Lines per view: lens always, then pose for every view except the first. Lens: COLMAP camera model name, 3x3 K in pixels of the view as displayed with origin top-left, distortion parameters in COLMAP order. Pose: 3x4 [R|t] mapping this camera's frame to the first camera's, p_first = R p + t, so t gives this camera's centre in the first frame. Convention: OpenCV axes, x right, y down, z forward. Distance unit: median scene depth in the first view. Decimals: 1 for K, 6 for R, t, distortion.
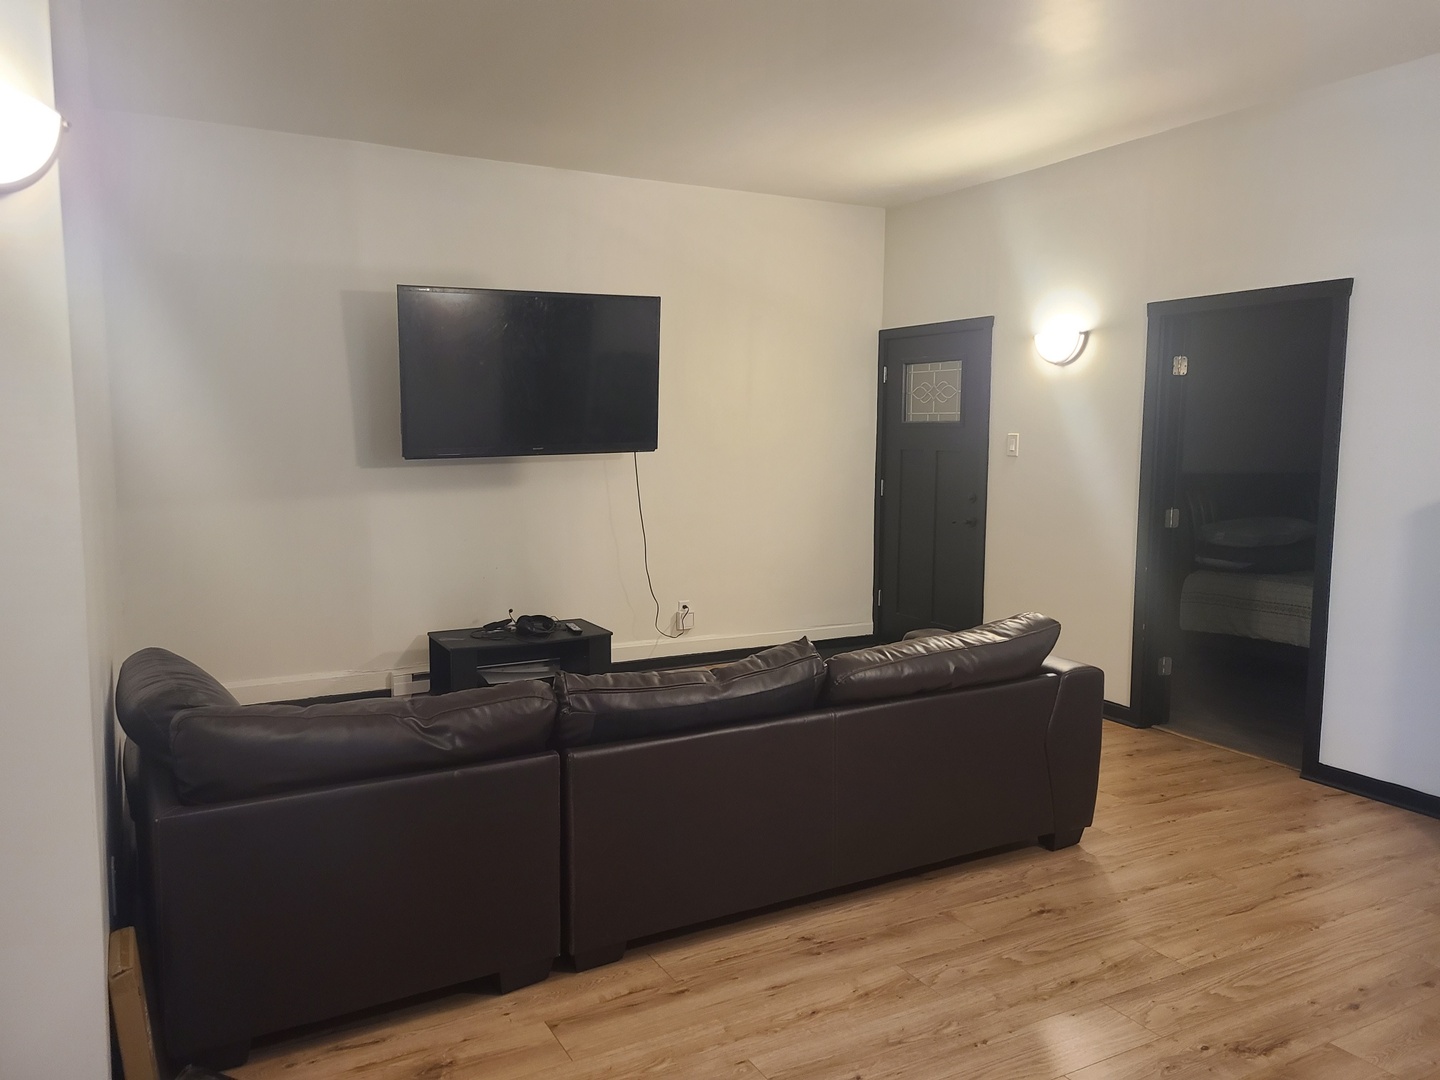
lens RADIAL K [[1059.2, 0, 713.1], [0, 1059.2, 536.1], [0, 0, 1]] dist [0.045375, -0.001696]
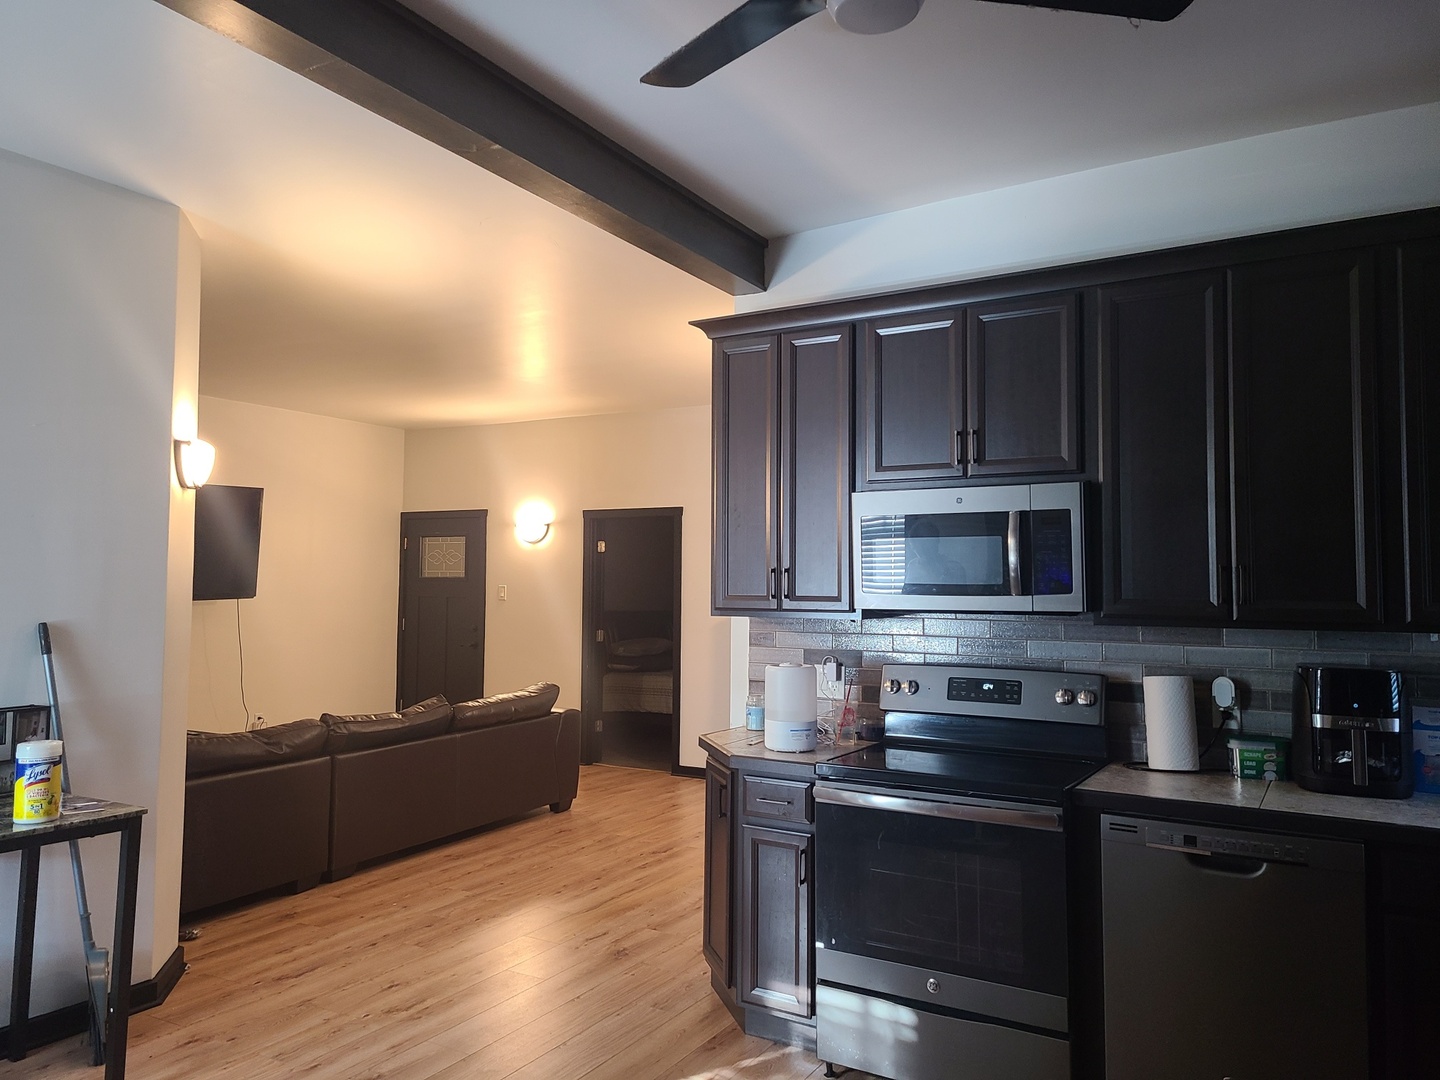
lens RADIAL K [[1059.2, 0, 713.1], [0, 1059.2, 536.1], [0, 0, 1]] dist [0.045375, -0.001696]
pose [[0.850451, 0.025321, 0.525444, -0.311320], [0.049340, 0.990598, -0.127597, 0.051312], [-0.523735, 0.134440, 0.841206, -0.538804]]
